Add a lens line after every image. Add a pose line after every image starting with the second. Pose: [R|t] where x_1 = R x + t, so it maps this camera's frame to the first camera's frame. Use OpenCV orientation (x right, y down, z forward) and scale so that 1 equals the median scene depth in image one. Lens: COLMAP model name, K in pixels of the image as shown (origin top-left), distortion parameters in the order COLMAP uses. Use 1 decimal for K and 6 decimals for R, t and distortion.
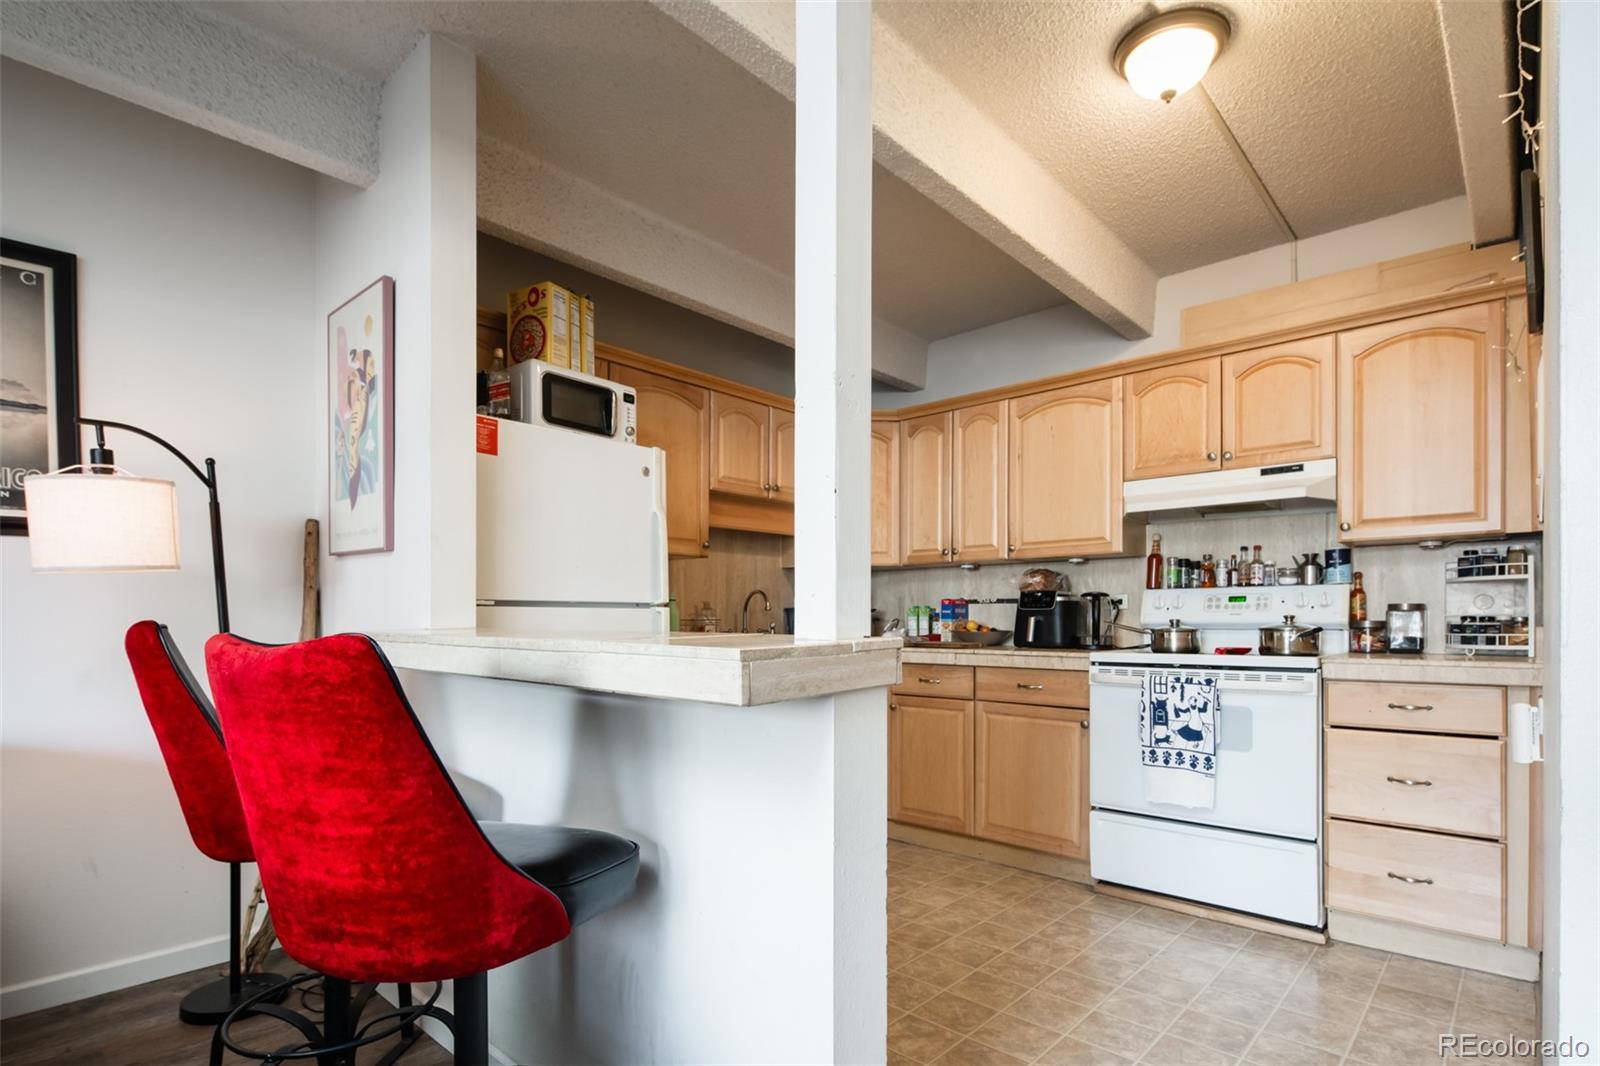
lens RADIAL K [[792.1, 0, 799.3], [0, 792.1, 628.5], [0, 0, 1]] dist [0.001560, -0.002140]
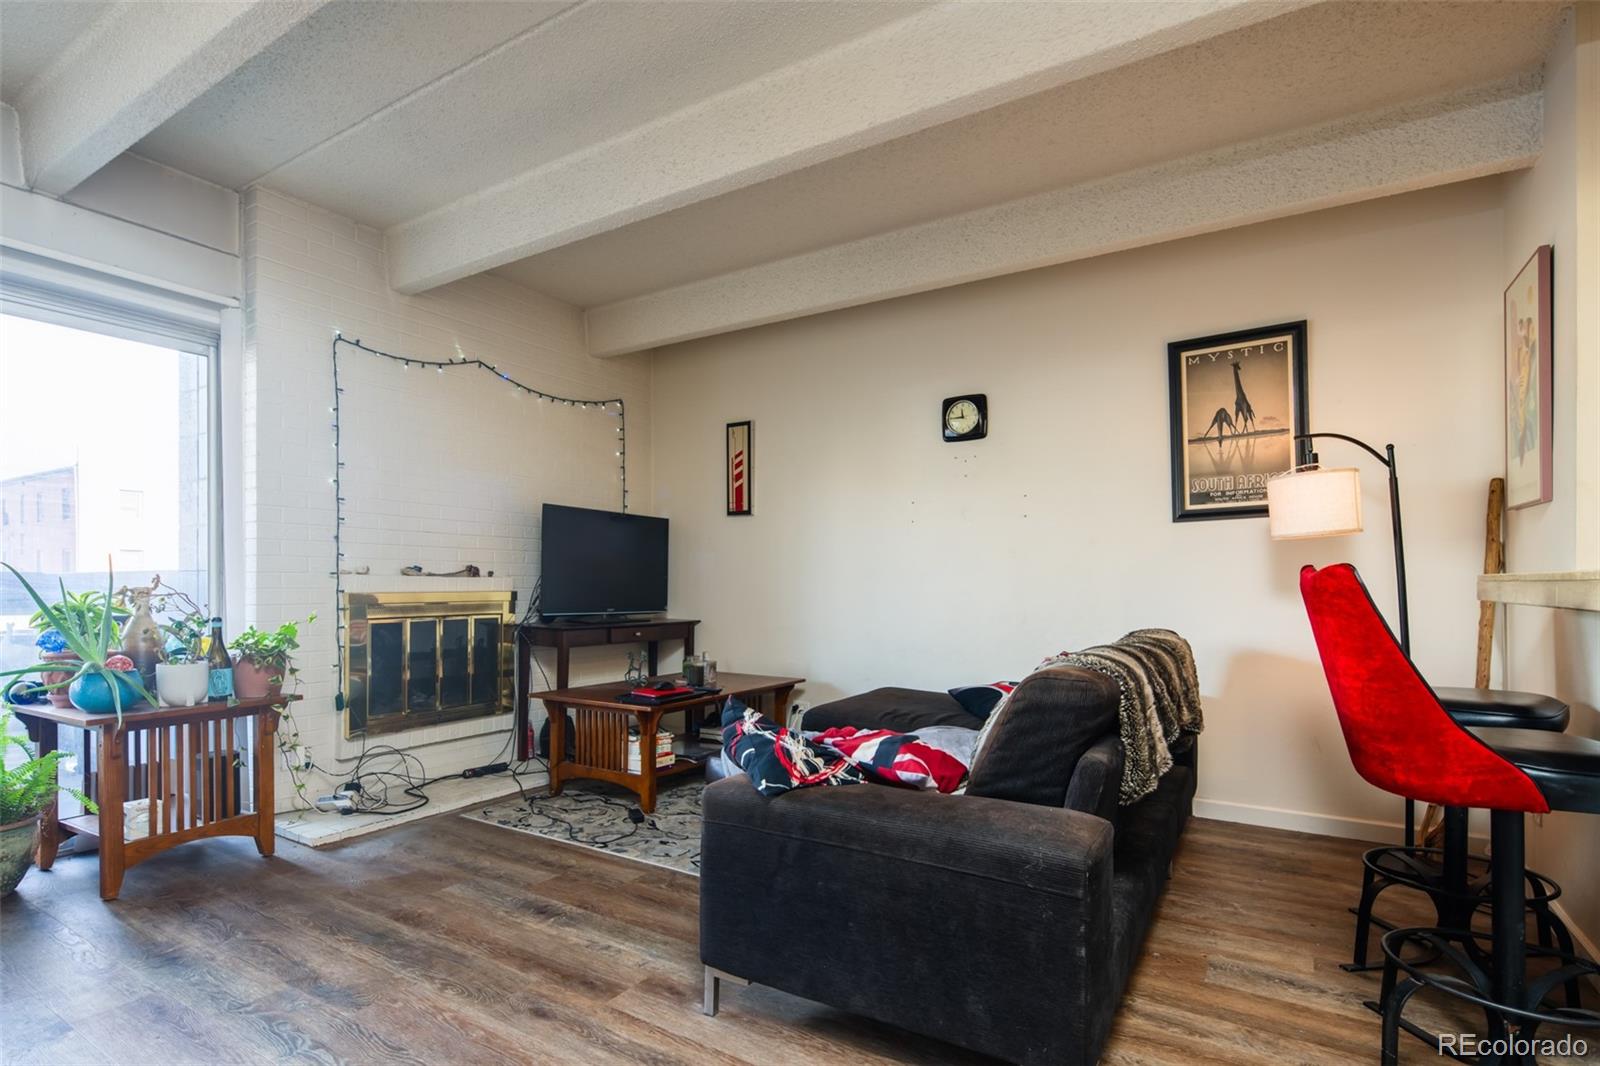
lens RADIAL K [[792.1, 0, 798.3], [0, 792.1, 590.6], [0, 0, 1]] dist [0.002117, -0.002088]
pose [[0.182877, 0.009844, -0.983087, 0.259355], [-0.012402, 0.999893, 0.007706, 0.018864], [0.983058, 0.010783, 0.182979, -0.134059]]
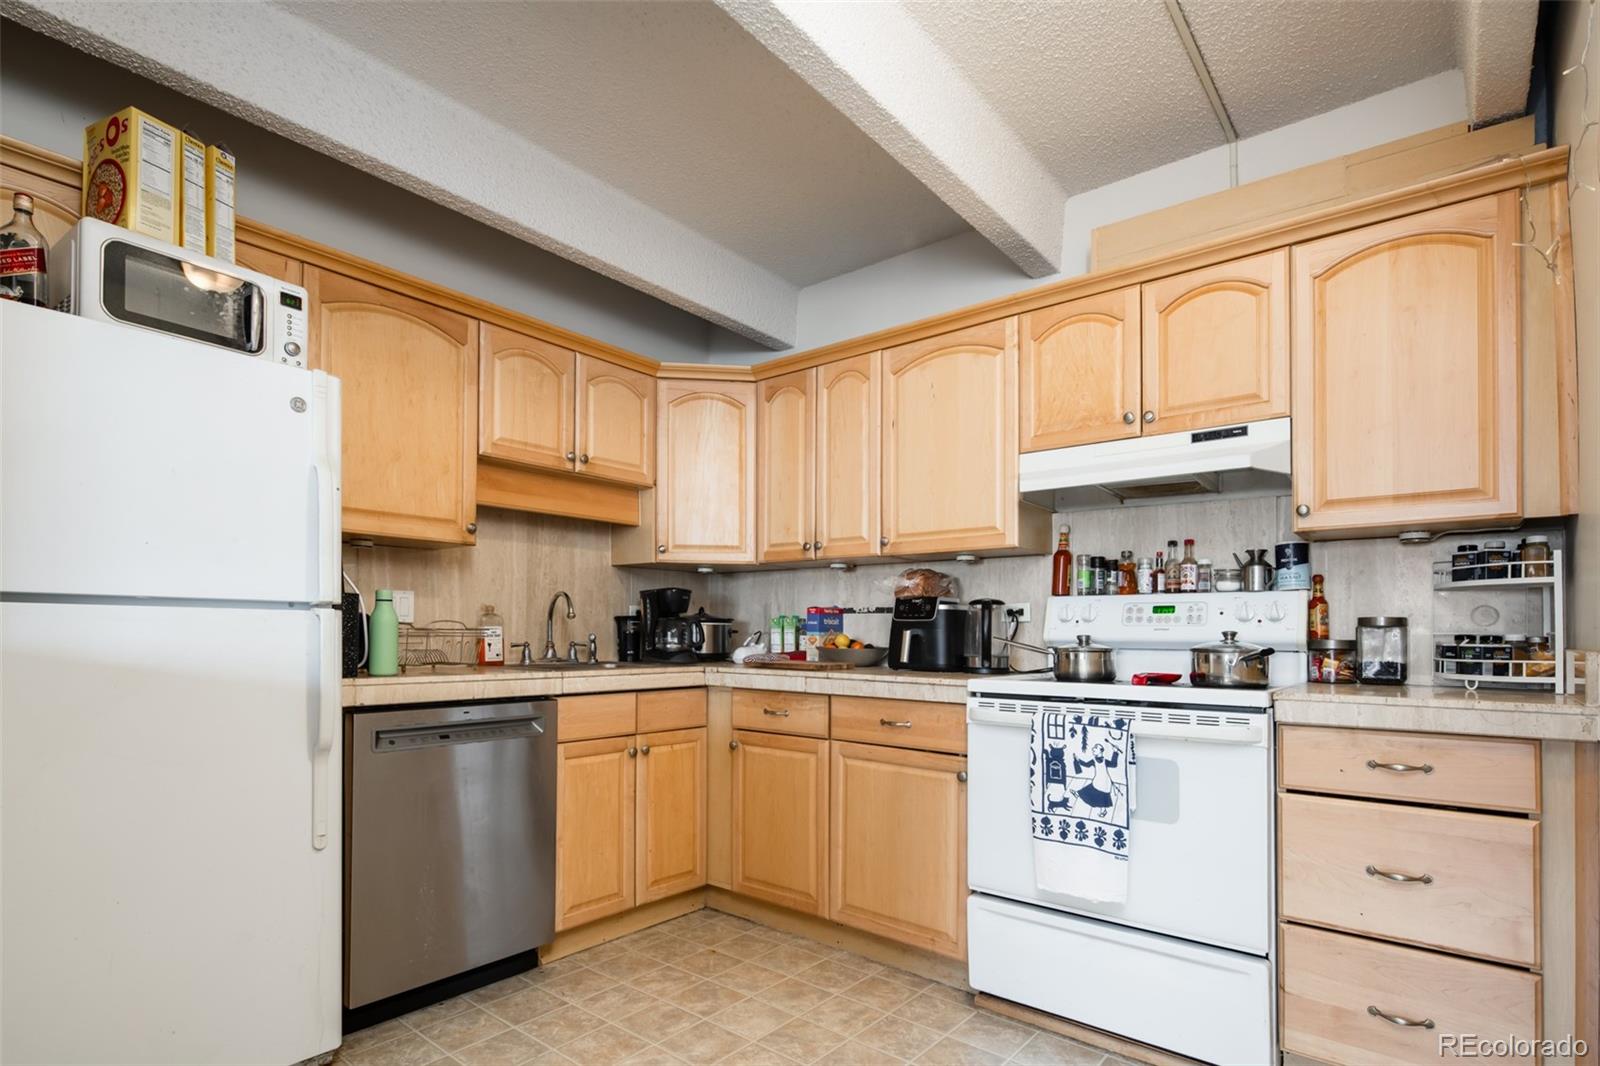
lens RADIAL K [[814.7, 0, 798.3], [0, 814.7, 621.0], [0, 0, 1]] dist [0.001226, -0.001173]
pose [[0.997893, 0.011903, 0.063773, 0.165398], [-0.010256, 0.999607, -0.026082, -0.002351], [-0.064059, 0.025373, 0.997624, 0.262432]]
